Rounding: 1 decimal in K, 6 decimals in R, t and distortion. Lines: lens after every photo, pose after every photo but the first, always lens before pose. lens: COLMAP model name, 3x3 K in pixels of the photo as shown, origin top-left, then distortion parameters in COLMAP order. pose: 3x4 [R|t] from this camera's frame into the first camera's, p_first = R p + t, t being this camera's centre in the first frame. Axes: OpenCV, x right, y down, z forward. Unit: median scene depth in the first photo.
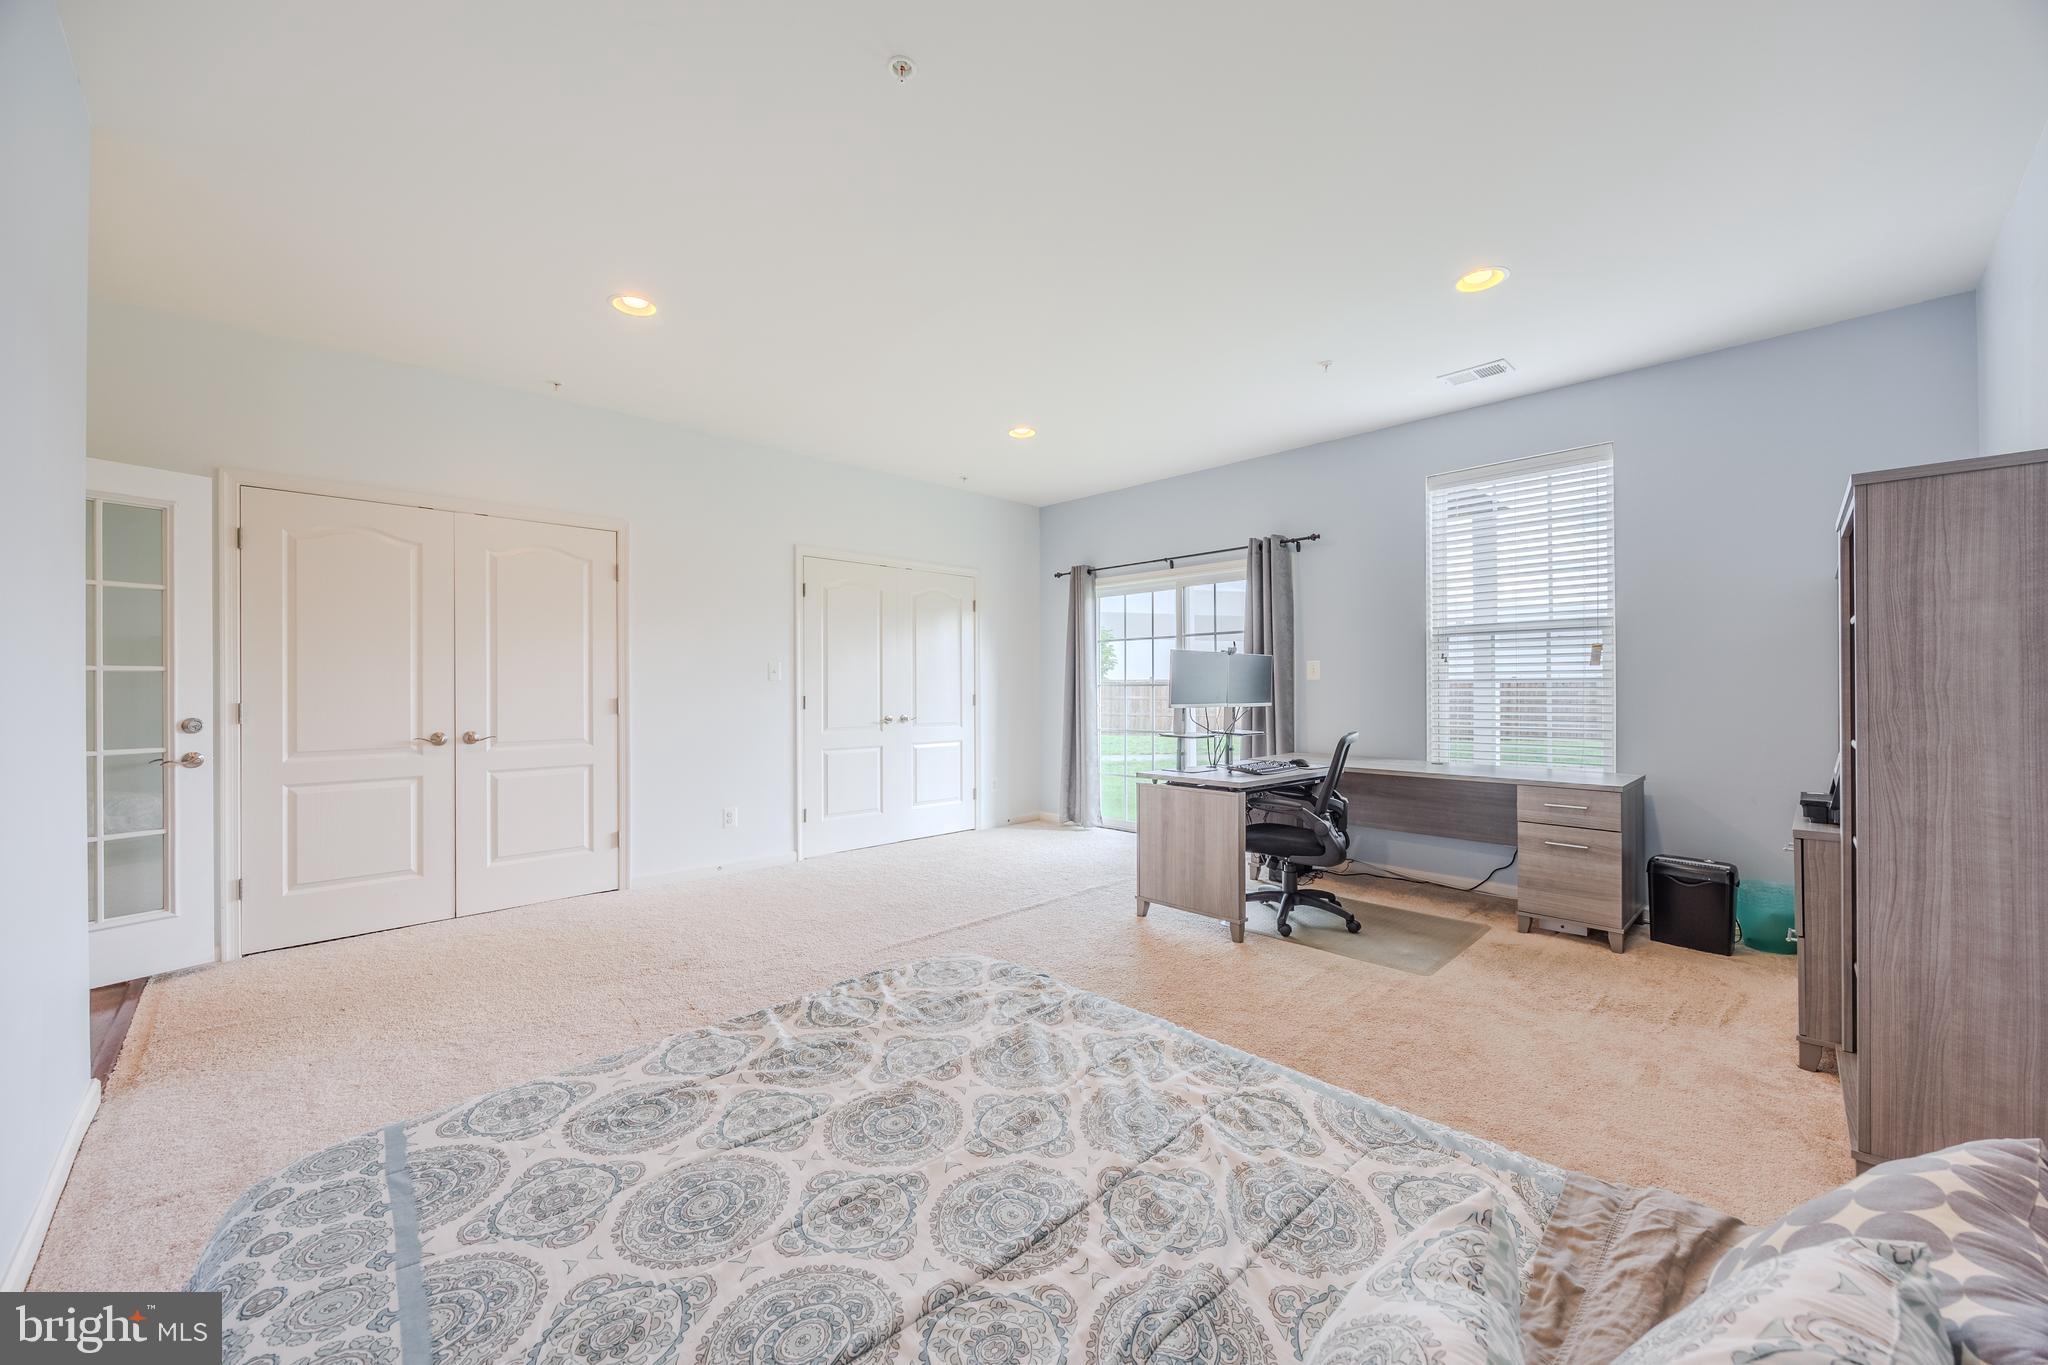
lens RADIAL K [[782.2, 0, 1012.1], [0, 782.2, 684.9], [0, 0, 1]] dist [-0.000869, -0.000326]
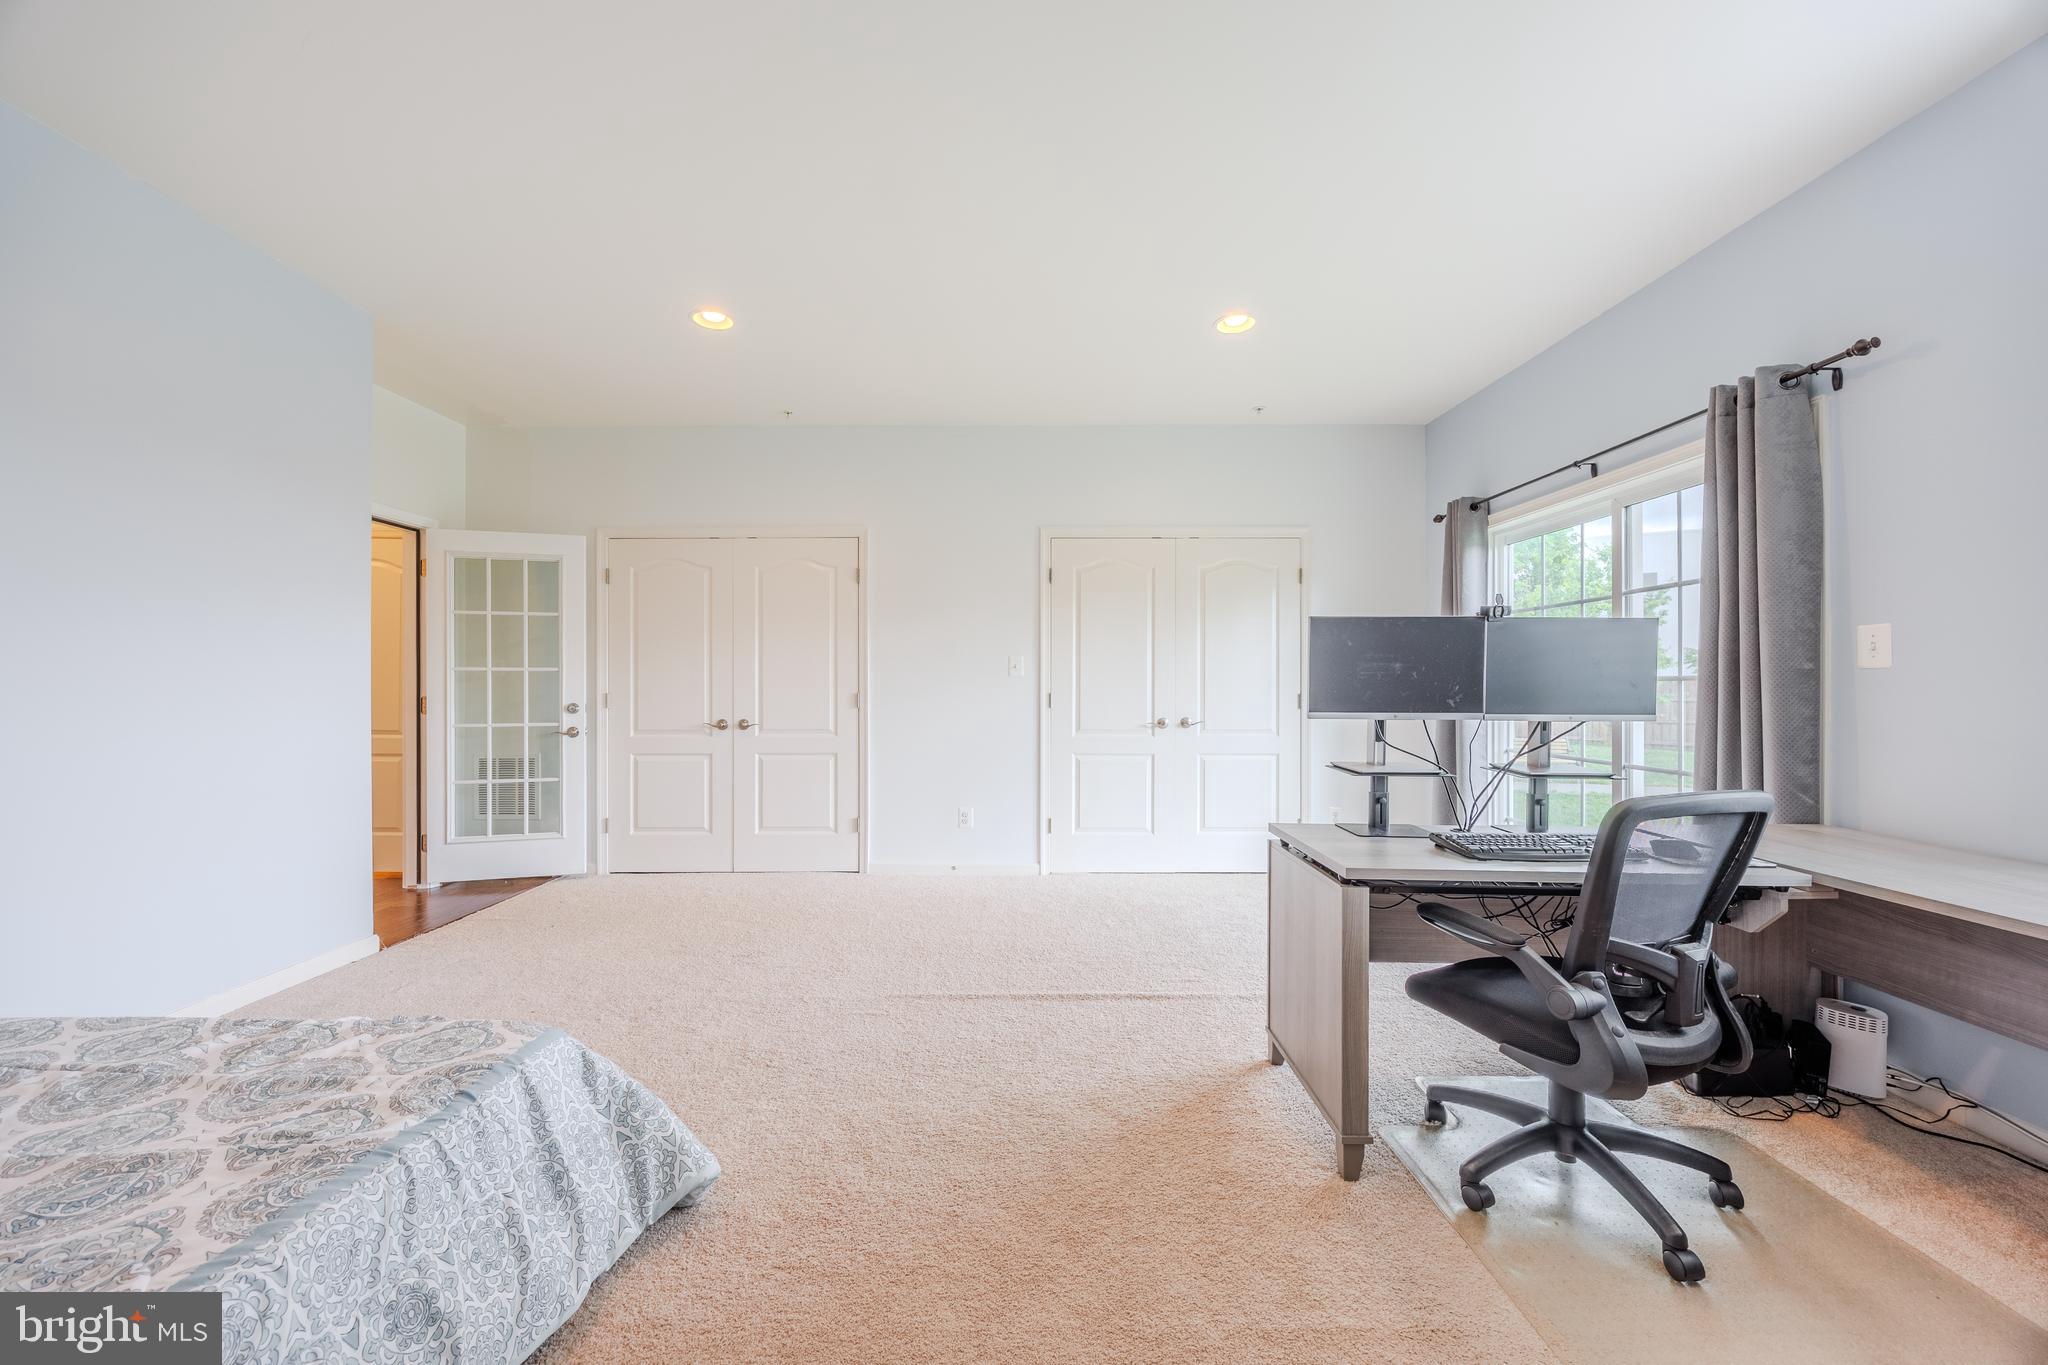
lens RADIAL K [[782.2, 0, 1024.0], [0, 782.2, 685.4], [0, 0, 1]] dist [-0.000869, -0.000326]
pose [[0.711821, 0.003388, -0.702353, 0.457755], [-0.000682, 0.999991, 0.004132, 0.002115], [0.702361, -0.002462, 0.711817, 0.443012]]
